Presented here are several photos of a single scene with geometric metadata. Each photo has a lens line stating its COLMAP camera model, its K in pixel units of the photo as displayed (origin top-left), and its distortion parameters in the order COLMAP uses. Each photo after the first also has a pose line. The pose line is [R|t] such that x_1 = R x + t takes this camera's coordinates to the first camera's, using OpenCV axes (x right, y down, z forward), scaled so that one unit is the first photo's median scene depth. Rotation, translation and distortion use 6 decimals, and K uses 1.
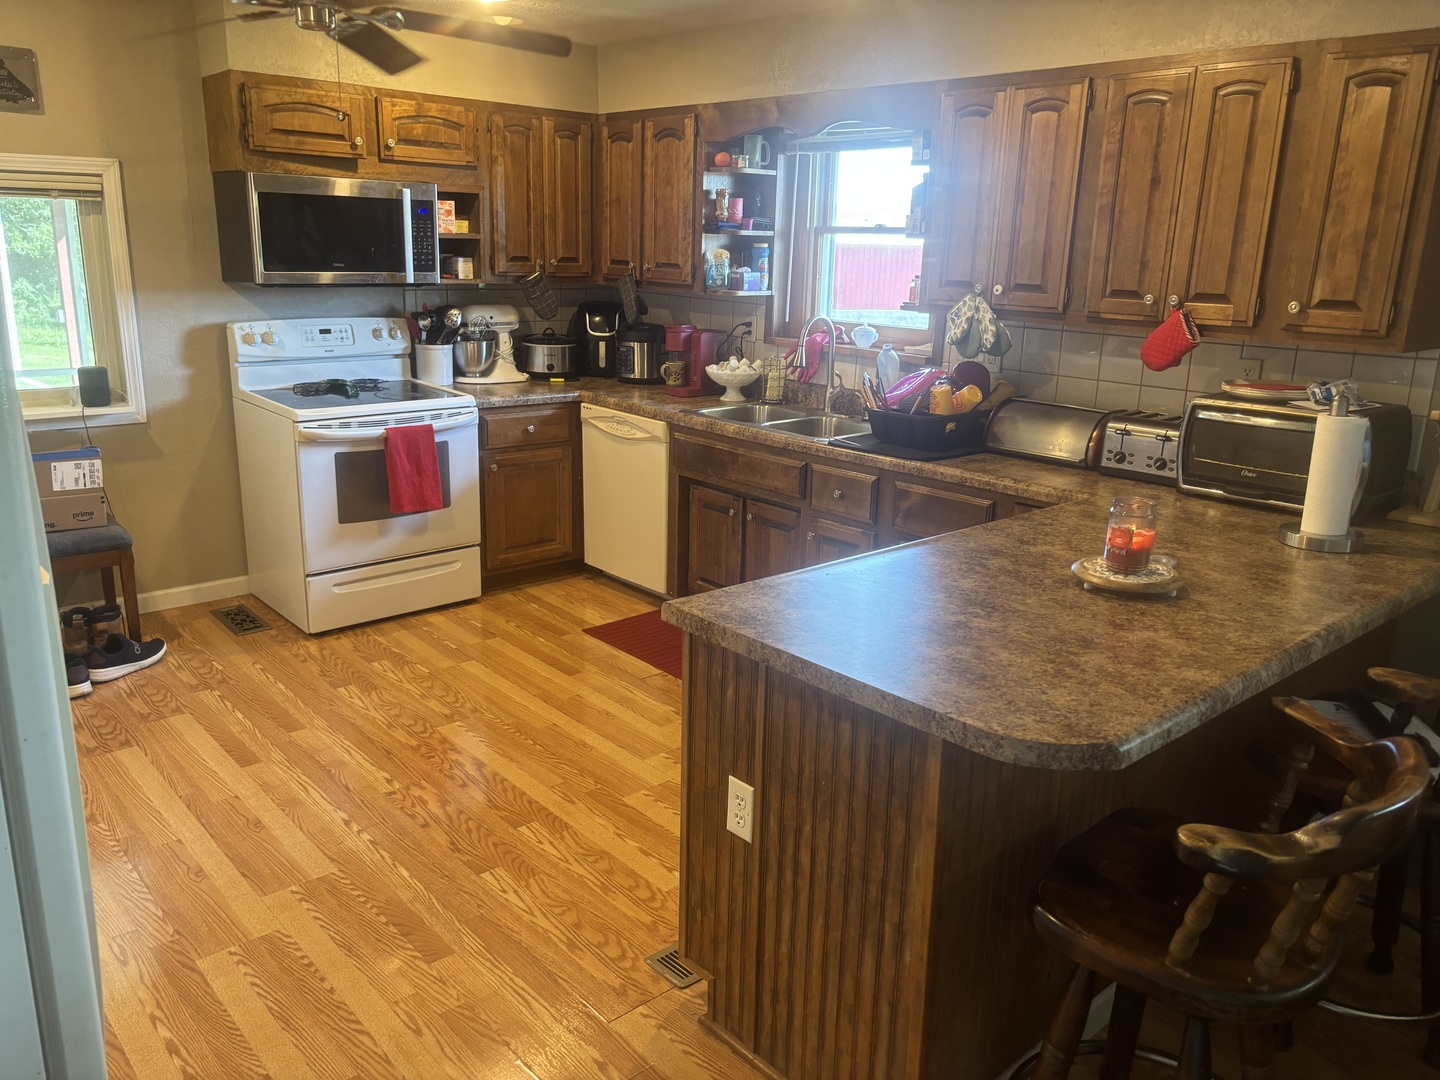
lens RADIAL K [[1081.0, 0, 734.0], [0, 1081.0, 547.3], [0, 0, 1]] dist [0.045586, -0.050351]
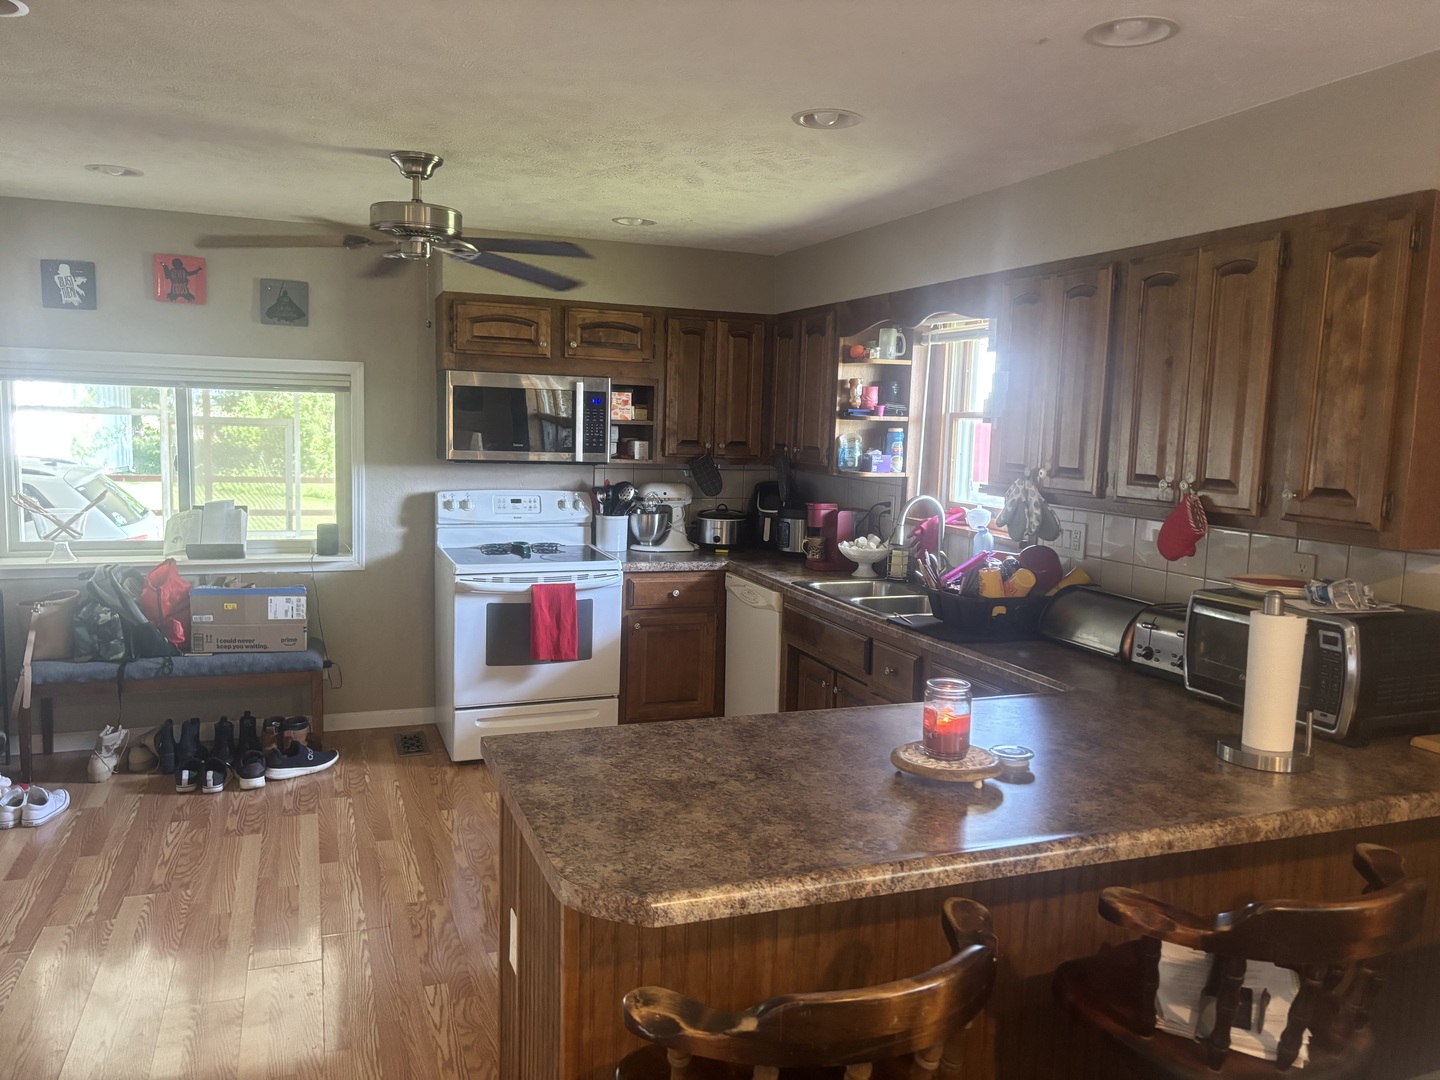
lens RADIAL K [[1081.0, 0, 738.8], [0, 1081.0, 558.8], [0, 0, 1]] dist [0.045586, -0.050351]
pose [[0.937184, 0.044600, -0.345973, 0.262163], [-0.098527, 0.985254, -0.139881, 0.000966], [0.334633, 0.165182, 0.927759, 0.015712]]
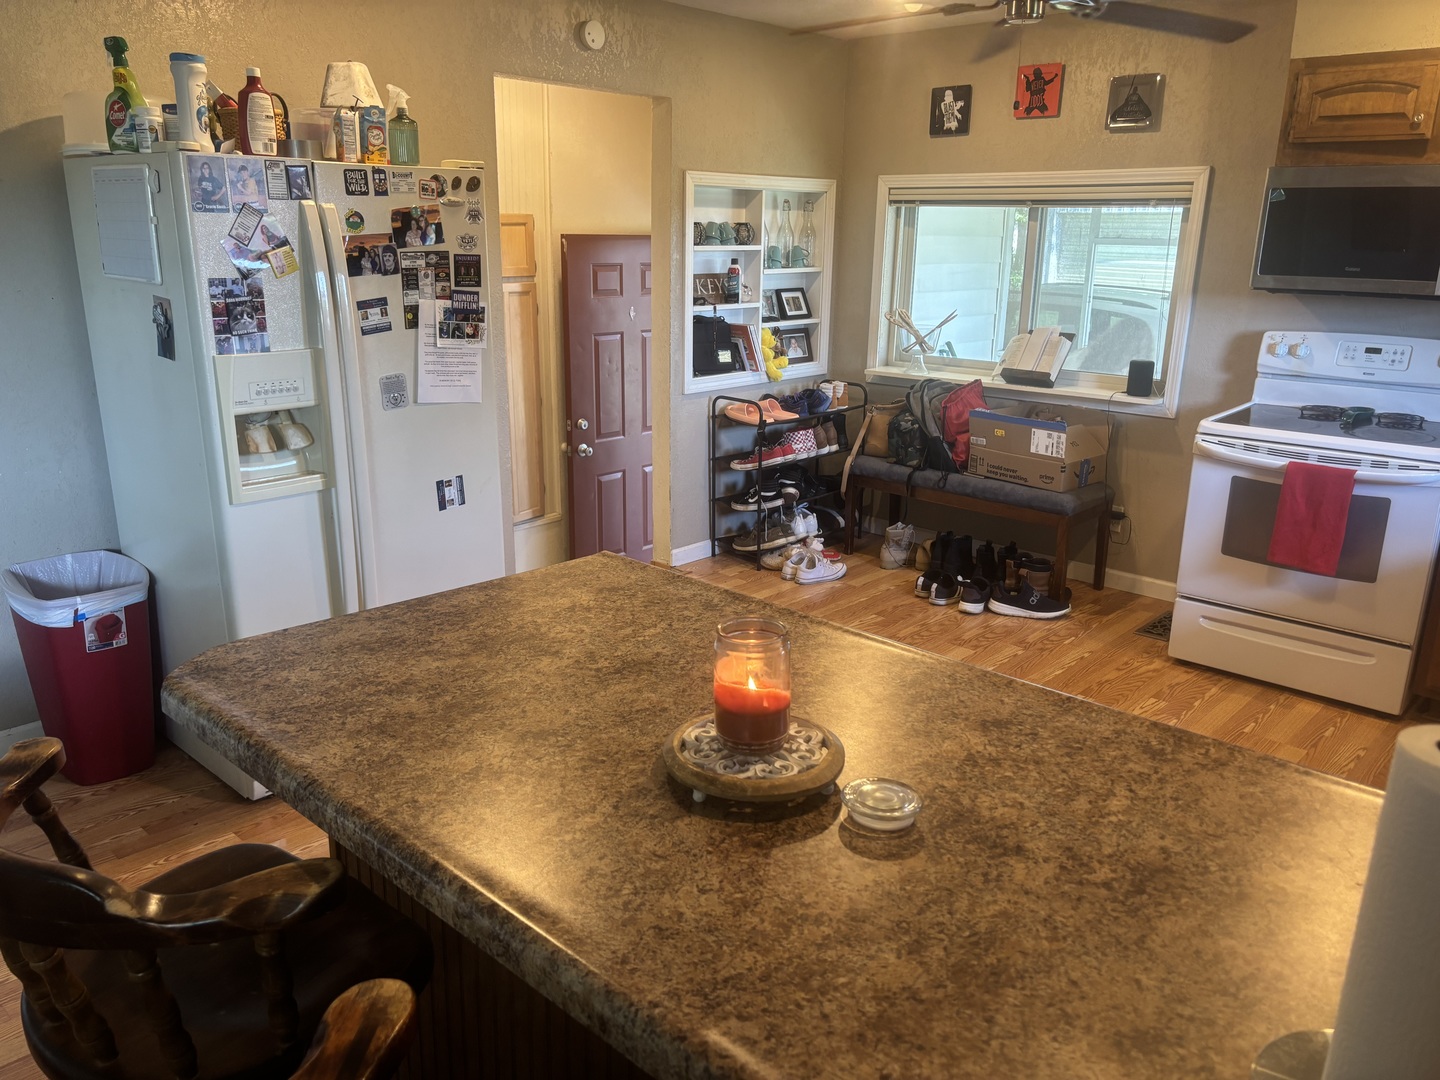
lens RADIAL K [[1081.0, 0, 725.7], [0, 1081.0, 559.9], [0, 0, 1]] dist [0.045586, -0.050351]
pose [[0.090941, 0.262968, -0.960509, 0.452171], [-0.286892, 0.930533, 0.227599, -0.100486], [0.953637, 0.254864, 0.160067, 0.445956]]
